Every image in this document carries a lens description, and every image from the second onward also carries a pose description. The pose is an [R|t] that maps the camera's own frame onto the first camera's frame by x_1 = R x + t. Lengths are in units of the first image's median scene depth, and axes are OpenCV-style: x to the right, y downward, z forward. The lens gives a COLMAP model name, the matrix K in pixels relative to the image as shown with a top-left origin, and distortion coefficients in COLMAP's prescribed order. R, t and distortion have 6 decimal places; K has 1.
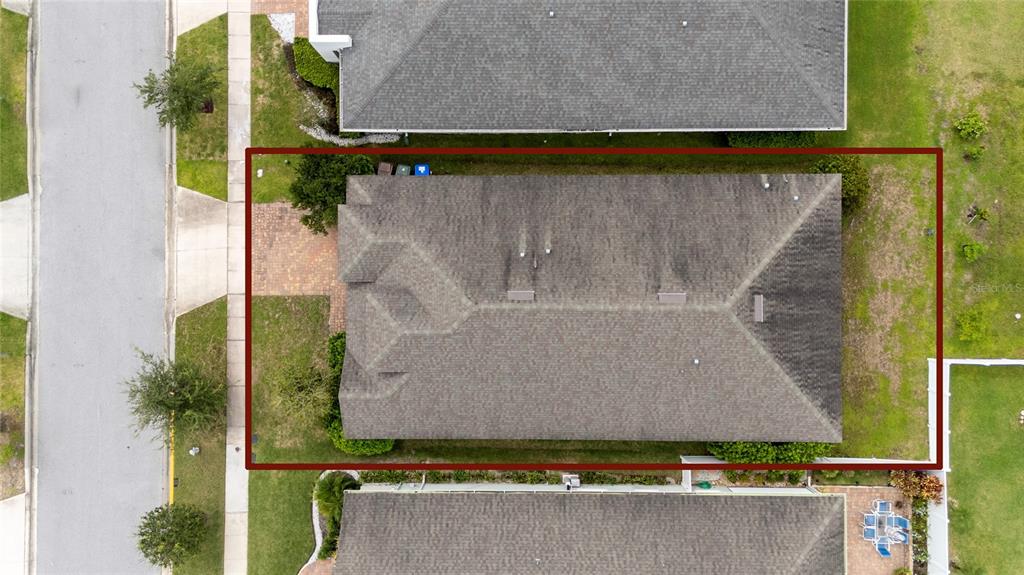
lens RADIAL K [[761.0, 0, 512.0], [0, 761.0, 287.5], [0, 0, 1]] dist [0.077498, -0.069373]
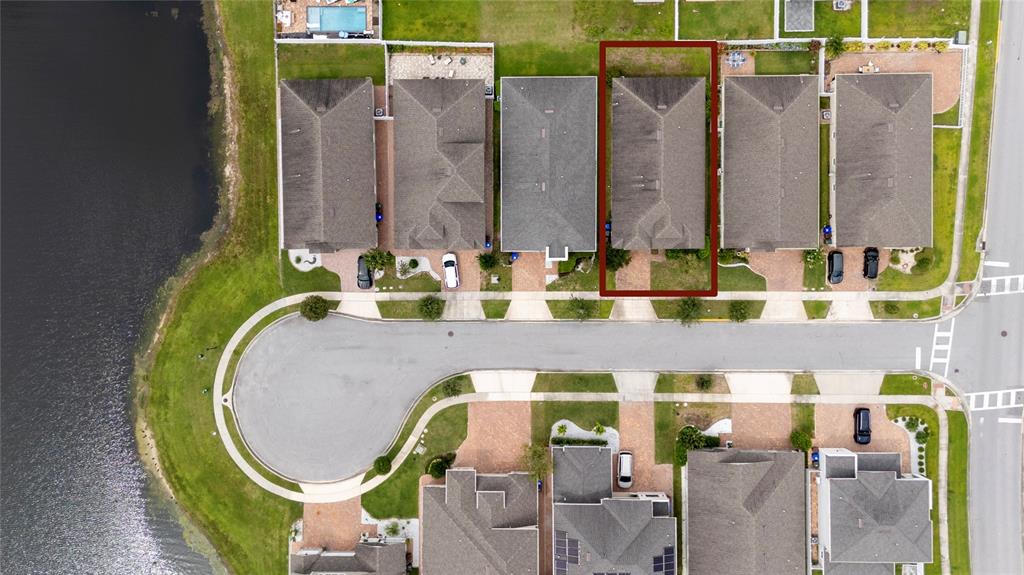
lens RADIAL K [[761.0, 0, 512.0], [0, 761.0, 287.5], [0, 0, 1]] dist [0.077498, -0.069373]
pose [[-0.001492, -0.999962, 0.008564, -0.379438], [0.999641, -0.001720, -0.026740, -0.439268], [0.026753, 0.008521, 0.999606, -1.850360]]
